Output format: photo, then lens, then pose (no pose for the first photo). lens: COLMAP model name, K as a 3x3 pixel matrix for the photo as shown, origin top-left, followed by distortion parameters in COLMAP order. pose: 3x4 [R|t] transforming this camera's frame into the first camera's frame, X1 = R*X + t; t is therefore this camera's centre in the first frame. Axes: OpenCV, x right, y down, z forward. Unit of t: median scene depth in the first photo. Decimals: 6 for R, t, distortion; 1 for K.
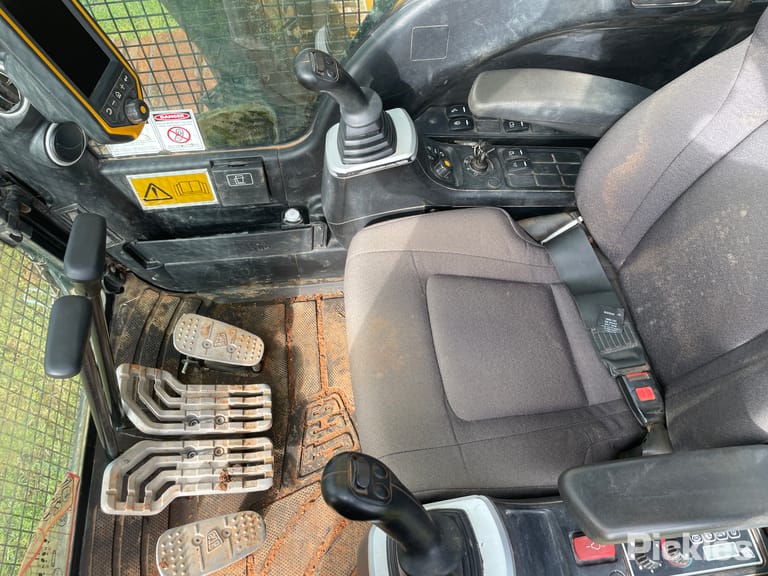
lens RADIAL K [[585.8, 0, 383.2], [0, 585.8, 281.7], [0, 0, 1]] dist [0.084678, -0.102026]
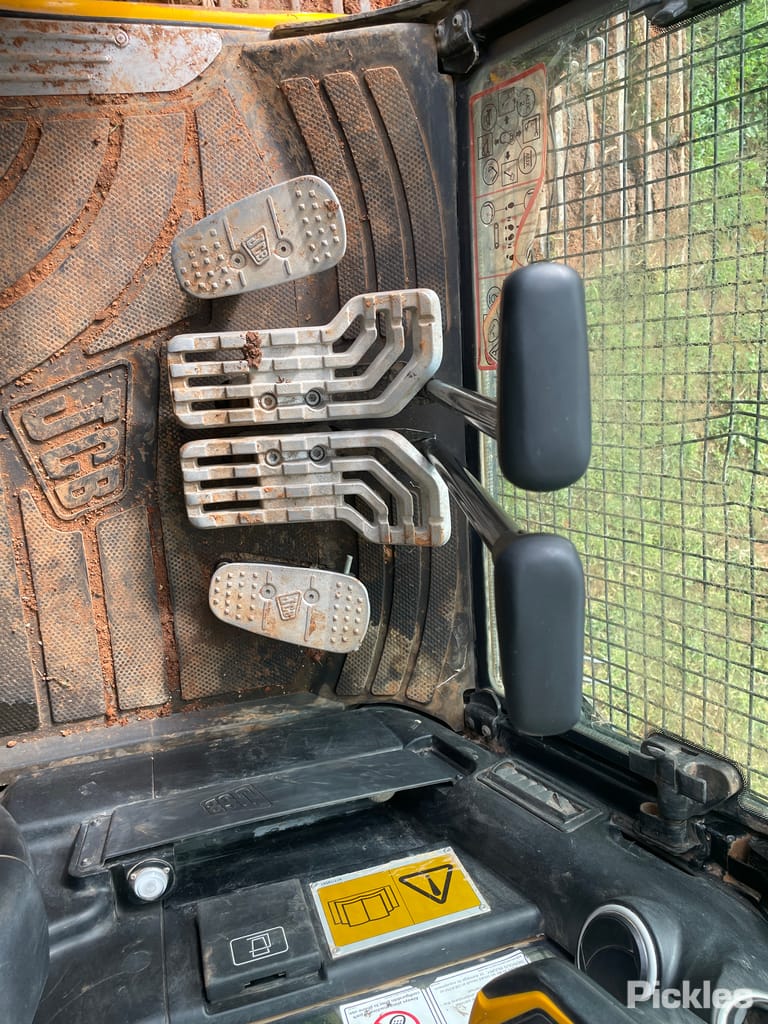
lens RADIAL K [[781.1, 0, 396.9], [0, 781.1, 513.8], [0, 0, 1]] dist [0.084678, -0.102026]
pose [[-0.944159, -0.006285, -0.329432, -0.138619], [-0.116623, -0.928720, 0.351962, -0.091984], [-0.308162, 0.370727, 0.876126, 0.320572]]
